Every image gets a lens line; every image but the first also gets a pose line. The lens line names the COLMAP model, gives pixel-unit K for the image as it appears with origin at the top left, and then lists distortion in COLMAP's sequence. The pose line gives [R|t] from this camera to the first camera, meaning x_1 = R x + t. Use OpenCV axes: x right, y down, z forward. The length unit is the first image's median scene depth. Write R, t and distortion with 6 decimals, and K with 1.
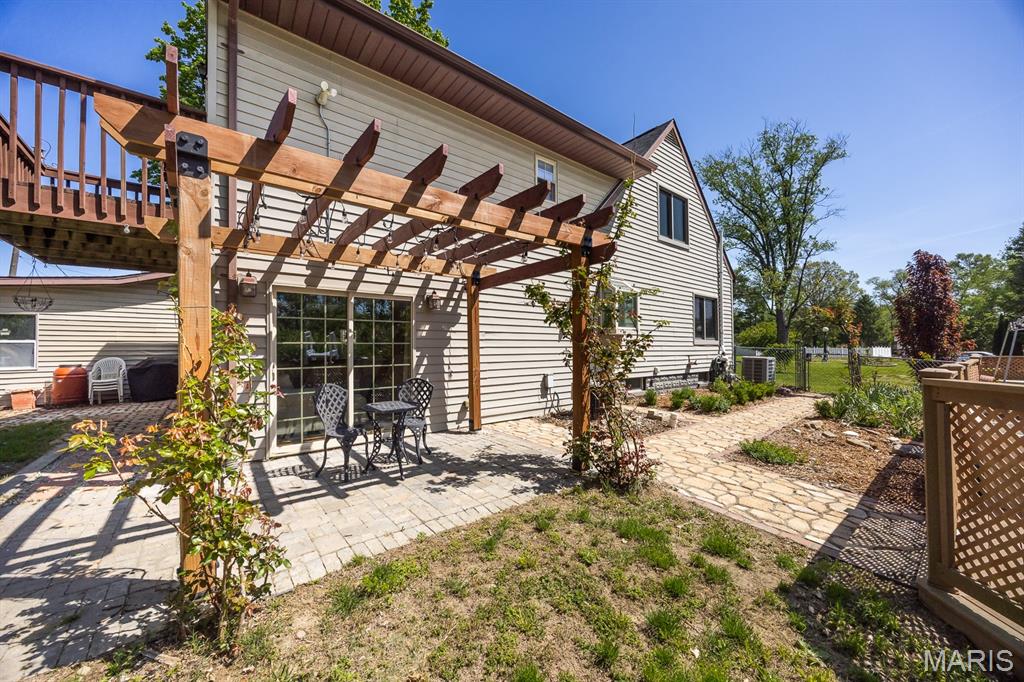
lens RADIAL K [[418.5, 0, 512.0], [0, 418.5, 341.0], [0, 0, 1]] dist [-0.013437, -0.000018]
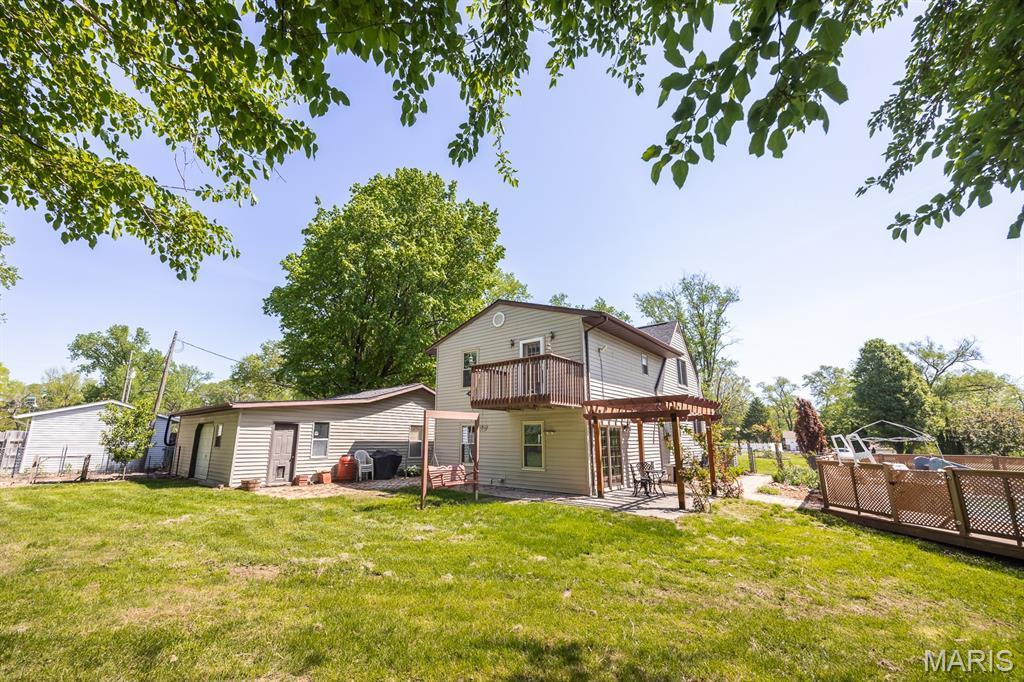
lens RADIAL K [[421.8, 0, 512.0], [0, 421.8, 341.0], [0, 0, 1]] dist [-0.000827, -0.000019]
pose [[0.981742, 0.055713, 0.181876, -0.181030], [-0.016776, 0.977779, -0.208964, -0.009644], [-0.189477, 0.202098, 0.960862, -0.174266]]
